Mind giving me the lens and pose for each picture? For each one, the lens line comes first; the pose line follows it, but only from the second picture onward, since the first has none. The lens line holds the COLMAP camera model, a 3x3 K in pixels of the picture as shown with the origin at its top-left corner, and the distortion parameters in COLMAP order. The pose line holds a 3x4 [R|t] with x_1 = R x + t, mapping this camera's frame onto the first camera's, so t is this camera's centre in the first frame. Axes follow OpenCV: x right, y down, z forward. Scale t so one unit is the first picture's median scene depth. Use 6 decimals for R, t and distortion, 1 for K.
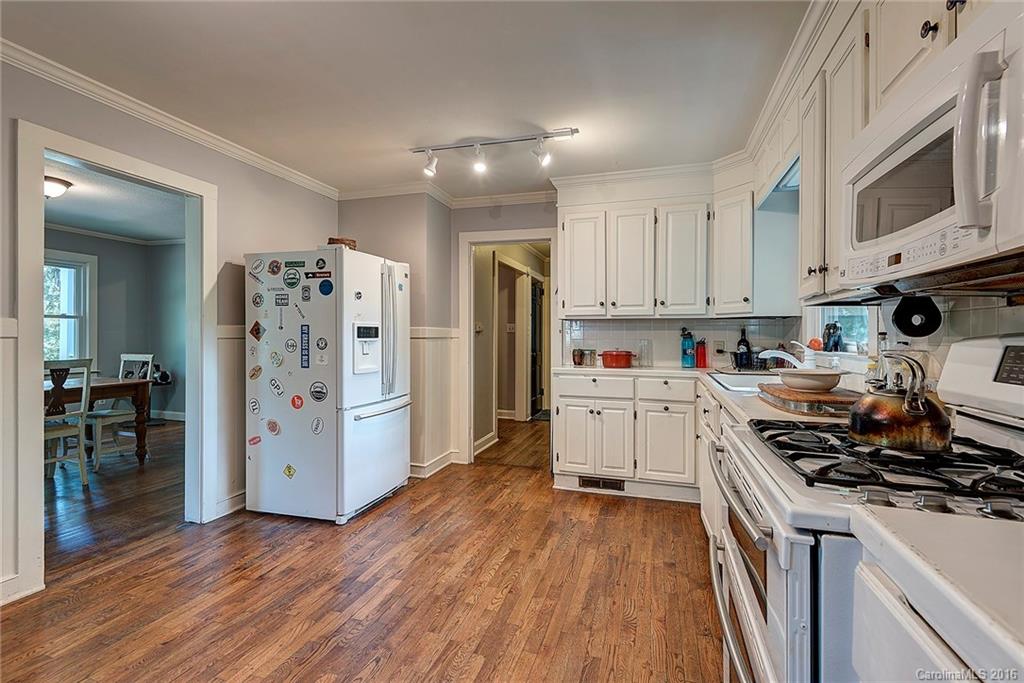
lens RADIAL K [[467.4, 0, 512.0], [0, 467.4, 341.5], [0, 0, 1]] dist [0.029453, -0.000189]
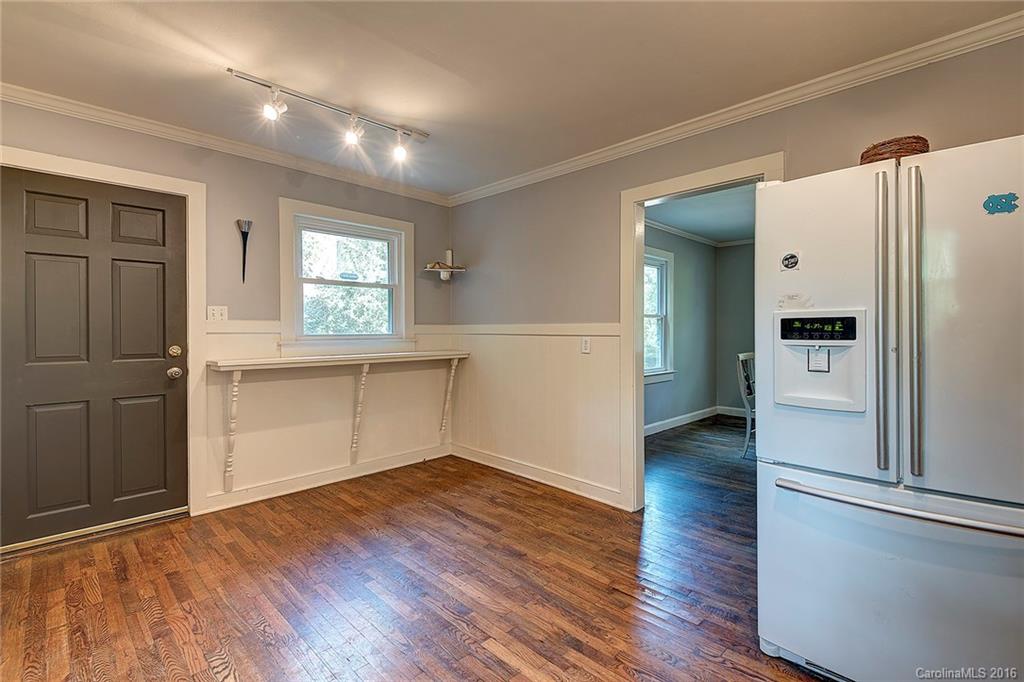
lens RADIAL K [[468.2, 0, 518.4], [0, 468.2, 328.7], [0, 0, 1]] dist [0.031548, -0.016246]
pose [[-0.458649, -0.009432, -0.888567, 0.292227], [-0.015212, 0.999880, -0.002762, -0.012586], [0.888487, 0.012250, -0.458738, 0.921903]]
